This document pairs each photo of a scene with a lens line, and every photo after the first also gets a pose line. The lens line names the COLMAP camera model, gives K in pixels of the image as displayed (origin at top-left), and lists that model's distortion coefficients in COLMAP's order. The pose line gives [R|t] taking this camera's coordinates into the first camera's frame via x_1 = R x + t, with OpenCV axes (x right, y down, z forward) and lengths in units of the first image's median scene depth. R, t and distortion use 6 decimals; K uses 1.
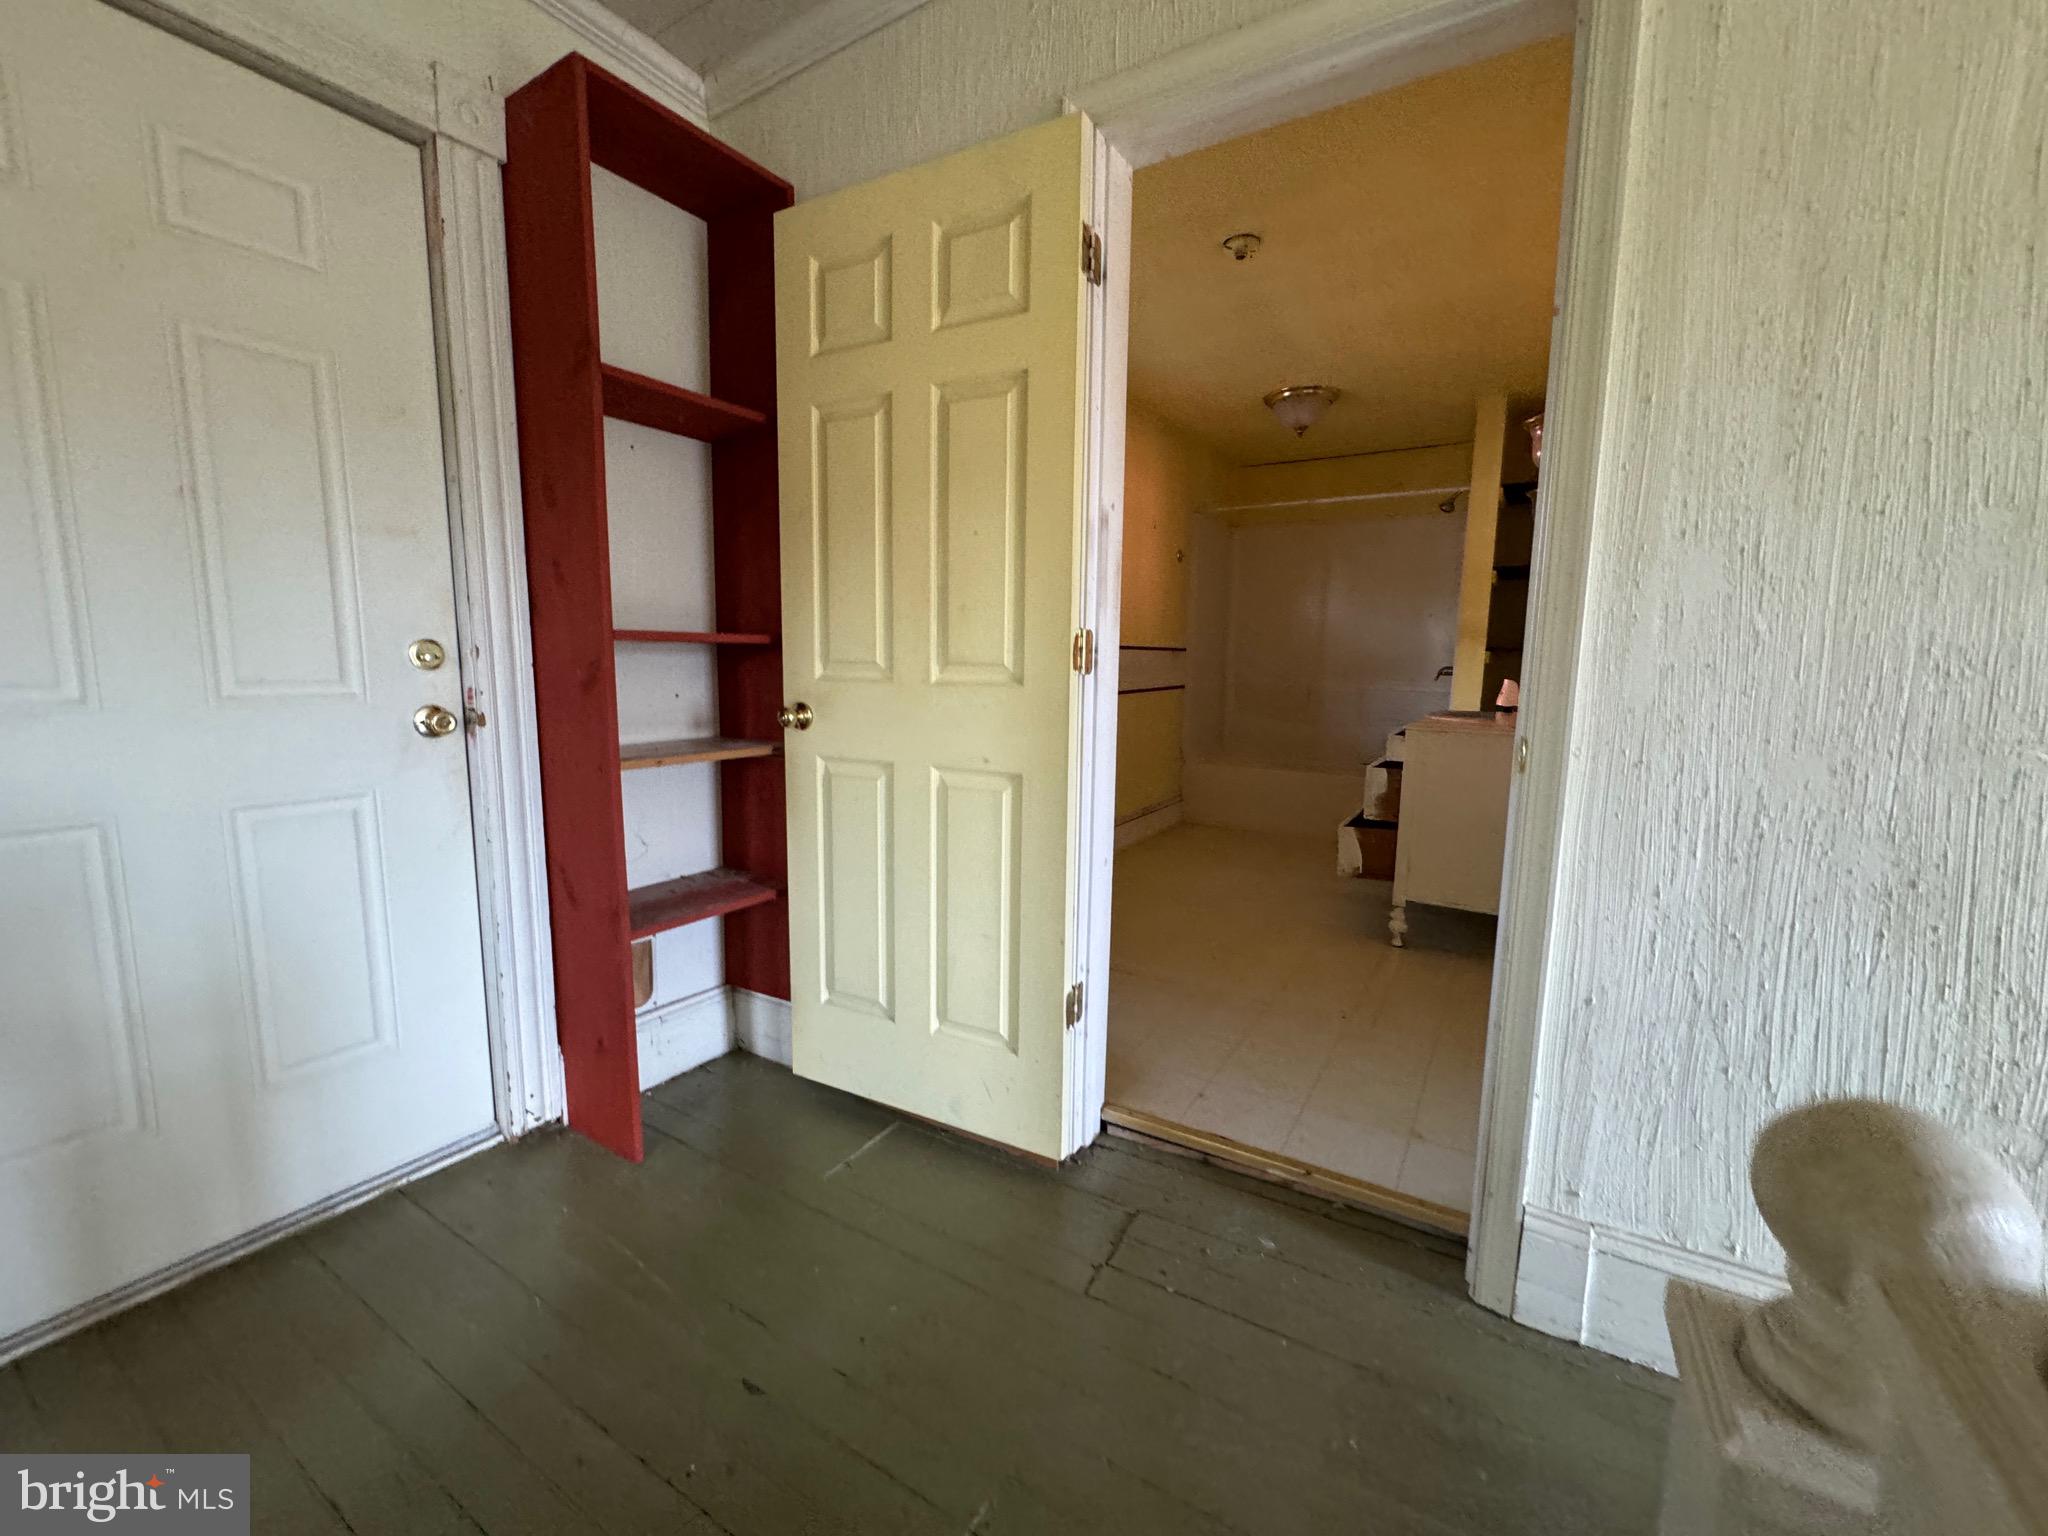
lens RADIAL K [[817.2, 0, 1024.0], [0, 817.2, 763.8], [0, 0, 1]] dist [0.000178, -0.000358]
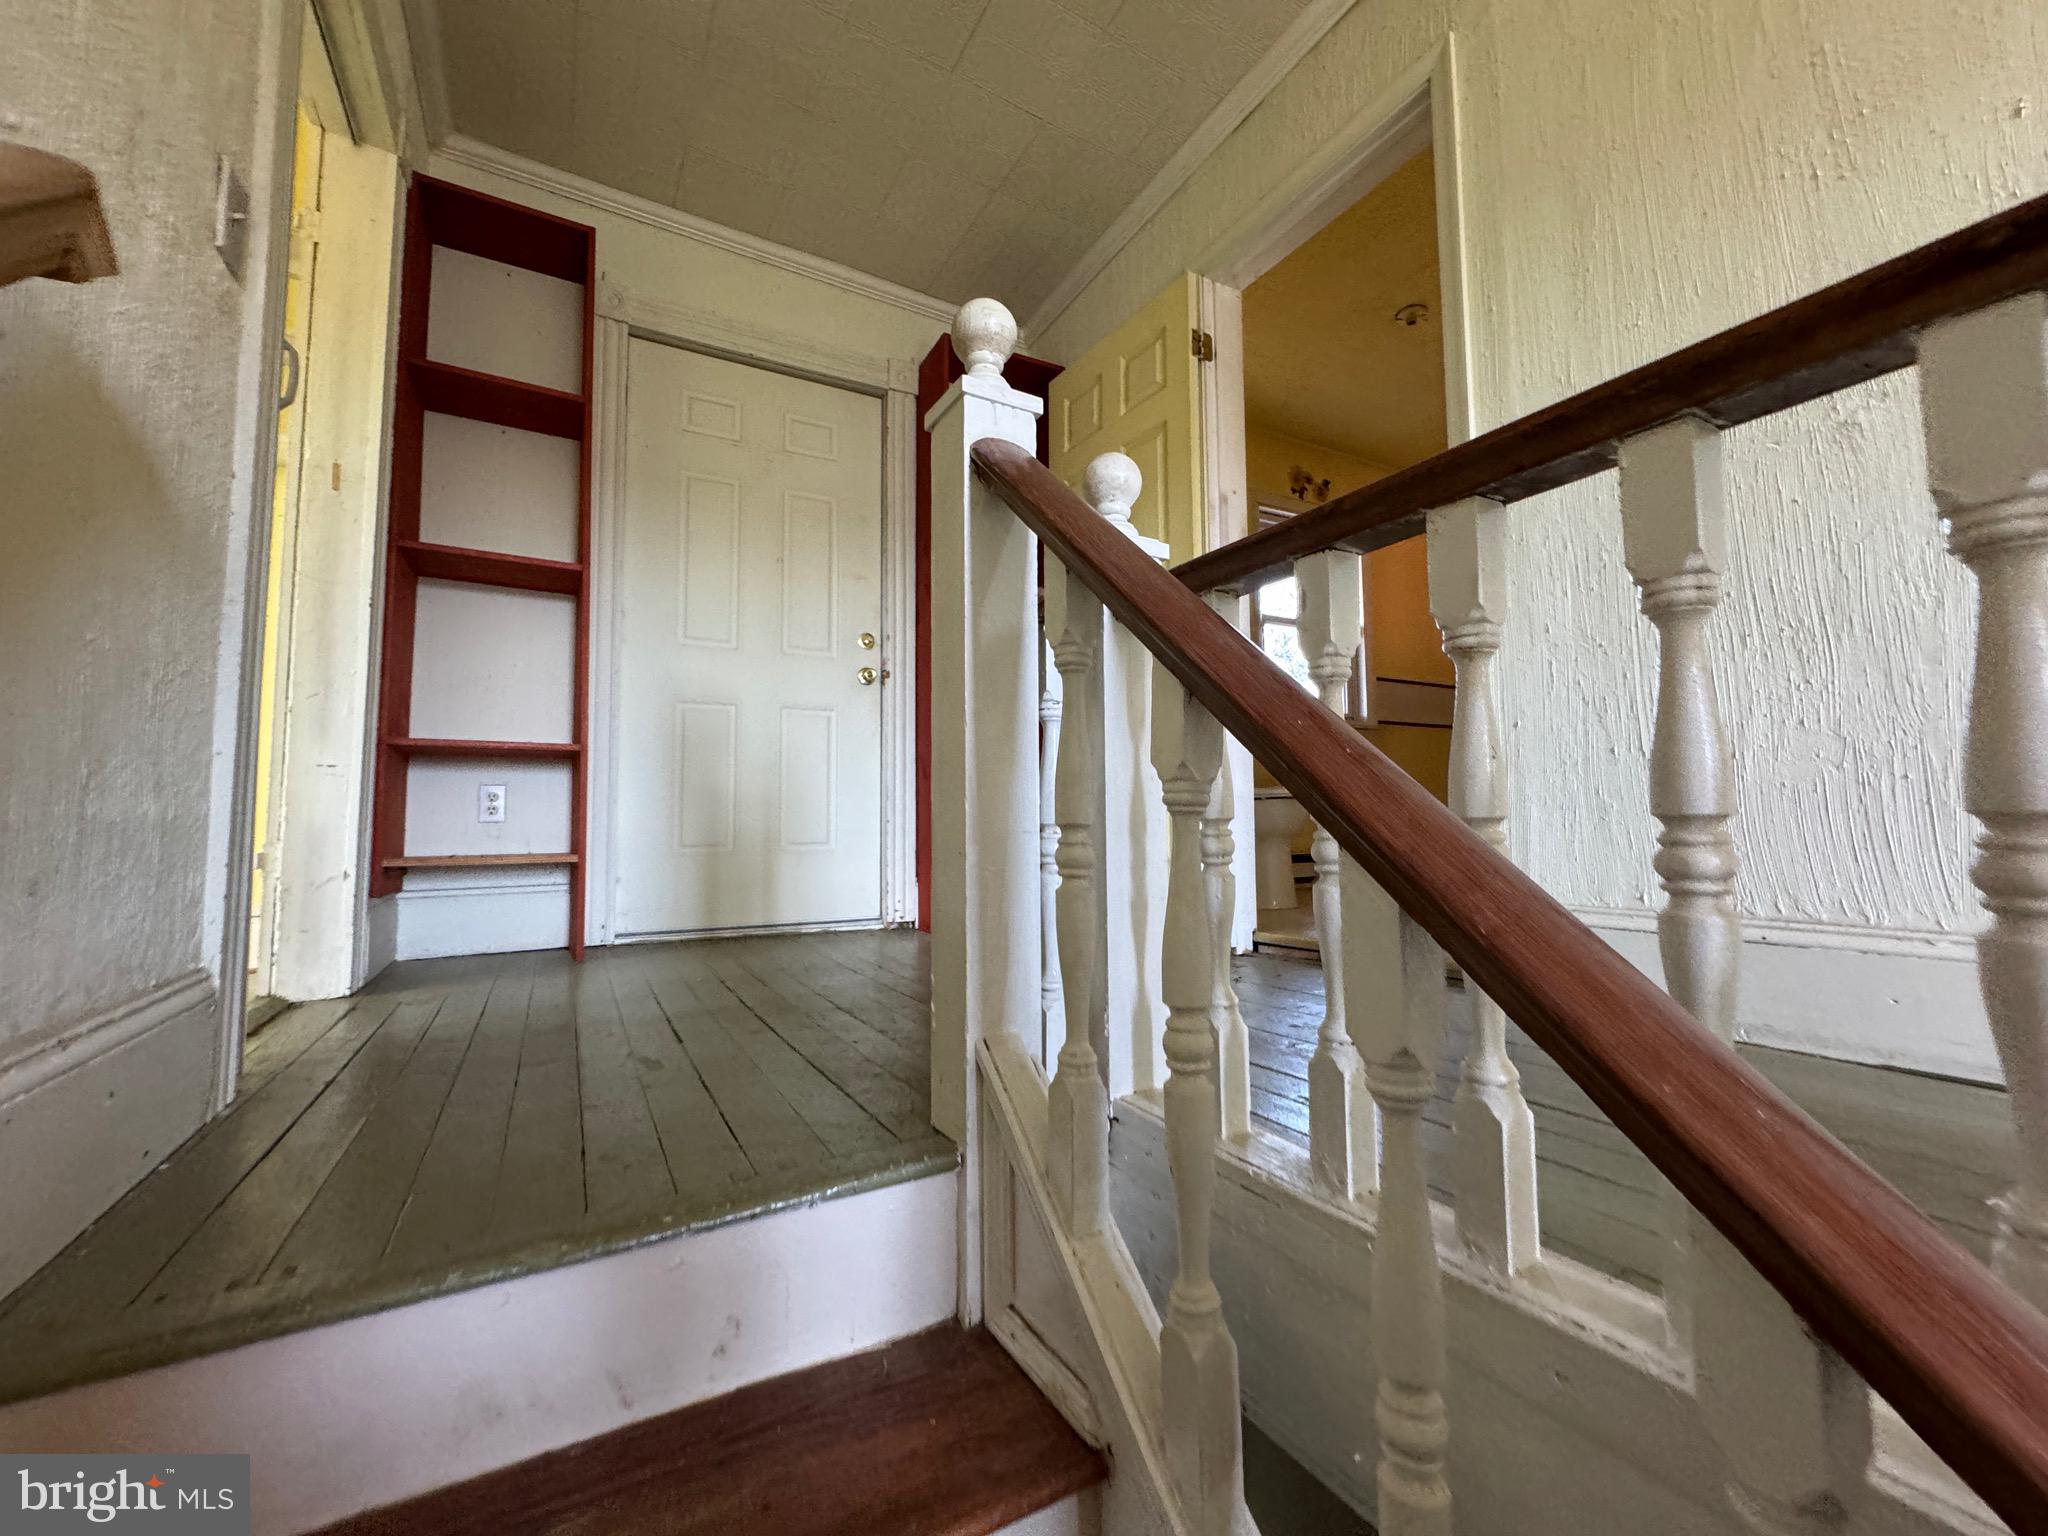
lens RADIAL K [[817.2, 0, 1026.2], [0, 817.2, 760.2], [0, 0, 1]] dist [0.000178, -0.000358]
pose [[0.874438, -0.057489, -0.481720, 0.482126], [-0.040972, 0.980655, -0.191406, 0.481798], [0.483405, 0.187110, 0.855166, -0.380500]]
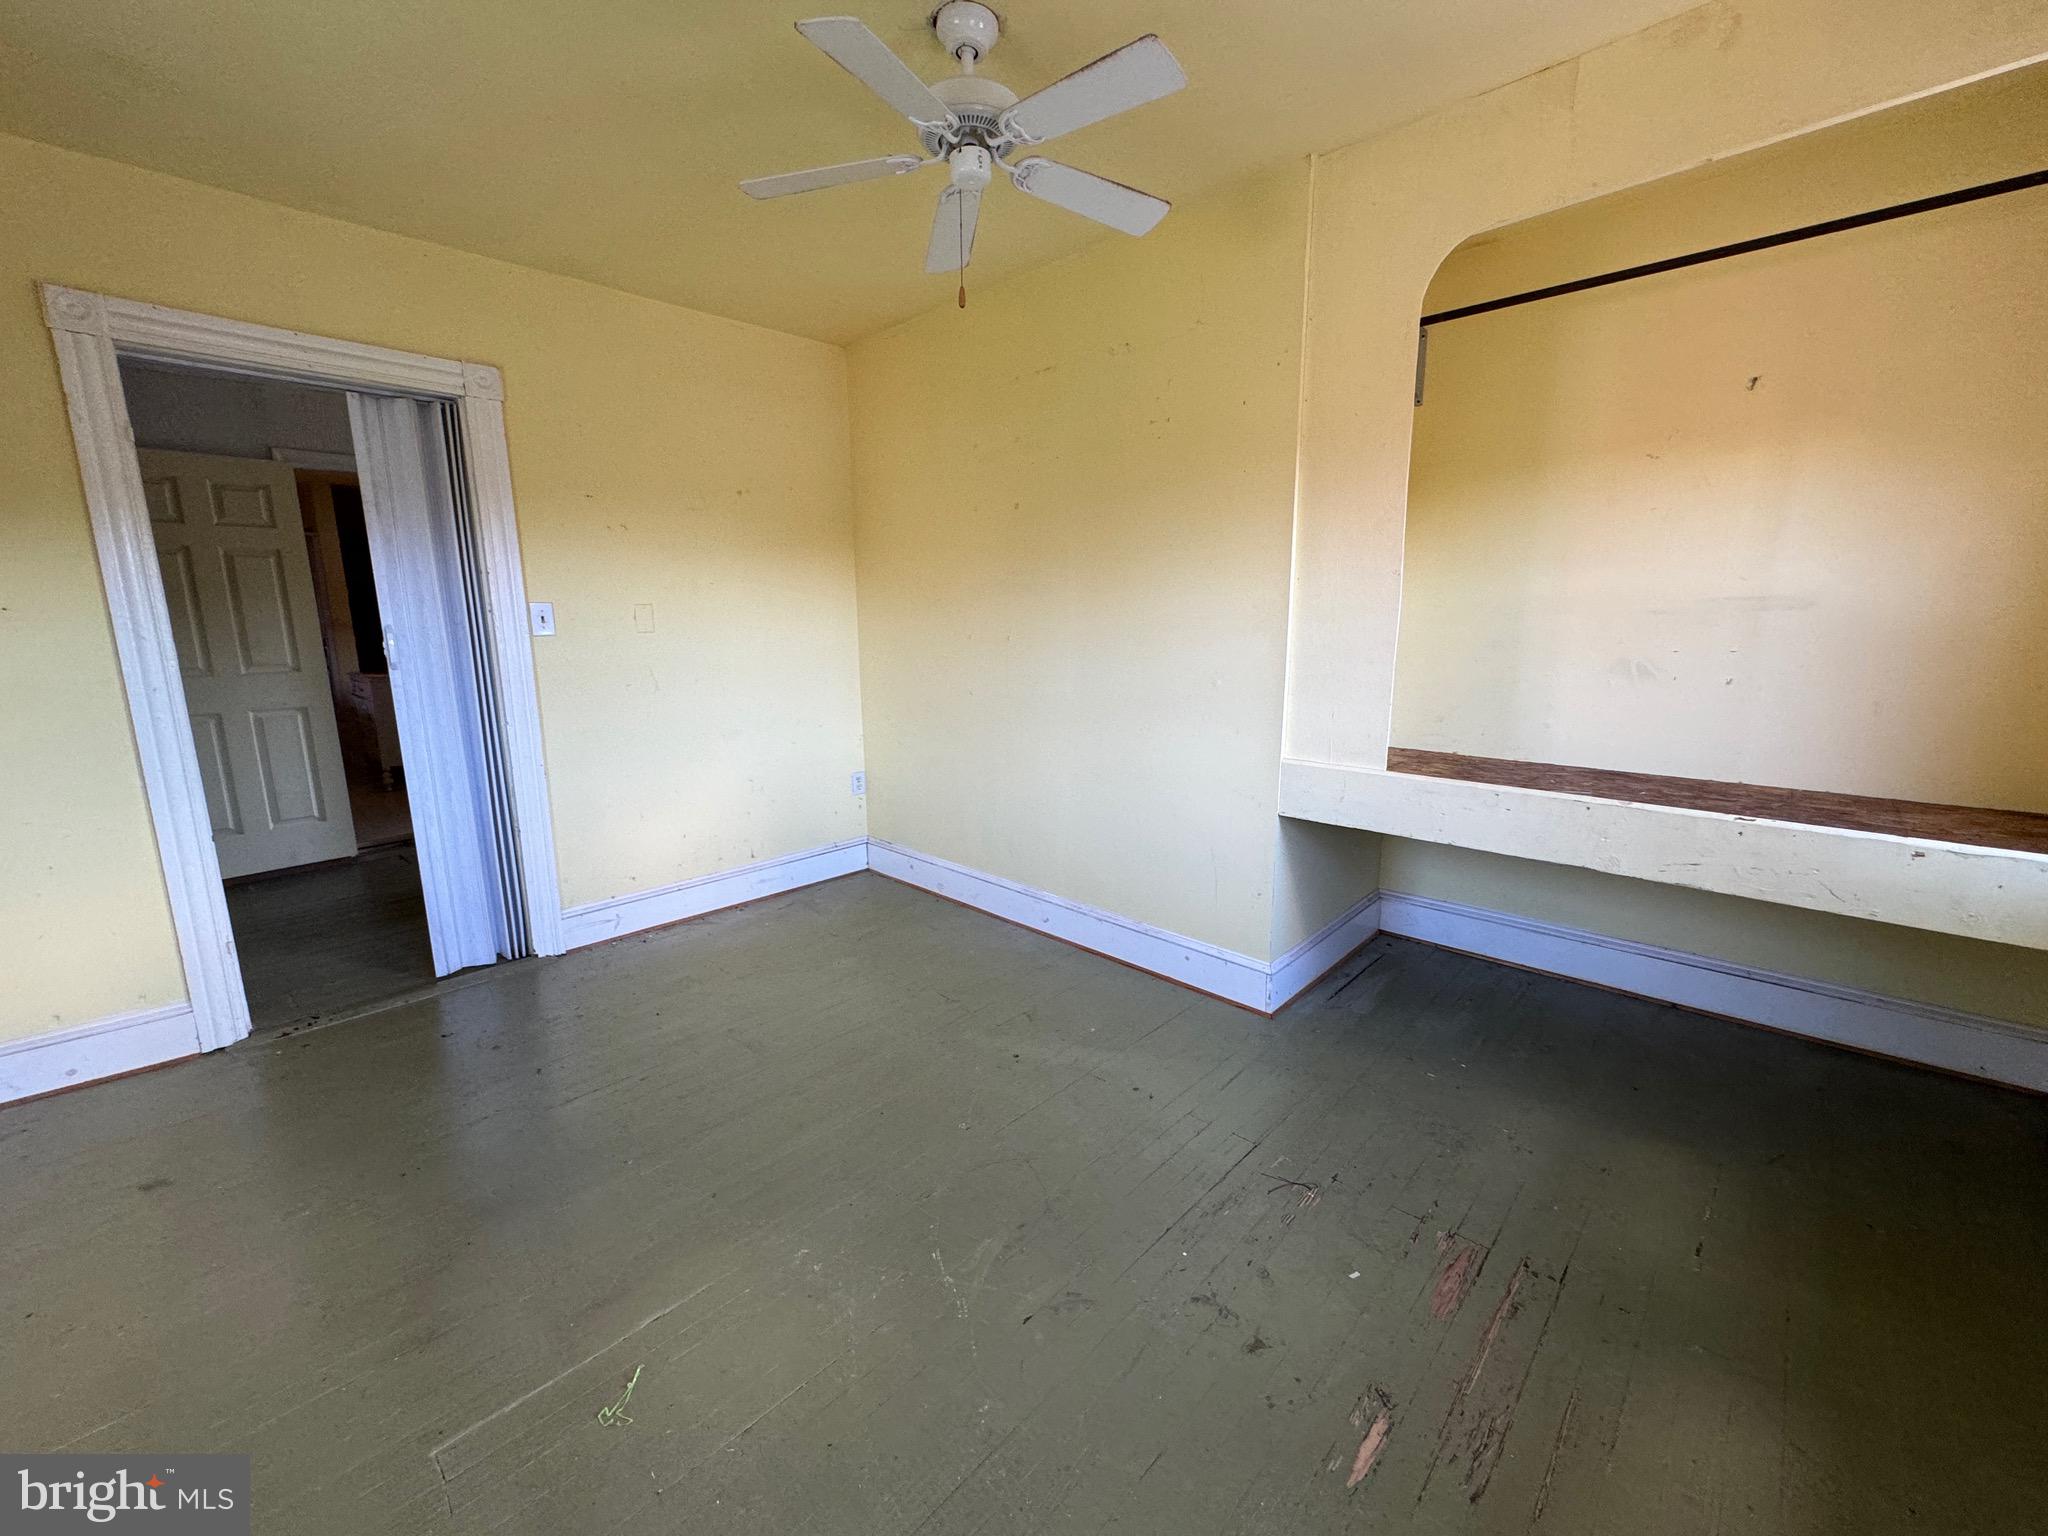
lens RADIAL K [[817.2, 0, 1020.1], [0, 817.2, 764.0], [0, 0, 1]] dist [0.000178, -0.000358]
pose [[0.212095, -0.195335, 0.957528, -2.028473], [0.134092, 0.976369, 0.169477, 0.053235], [-0.968006, 0.092451, 0.233276, -1.740560]]
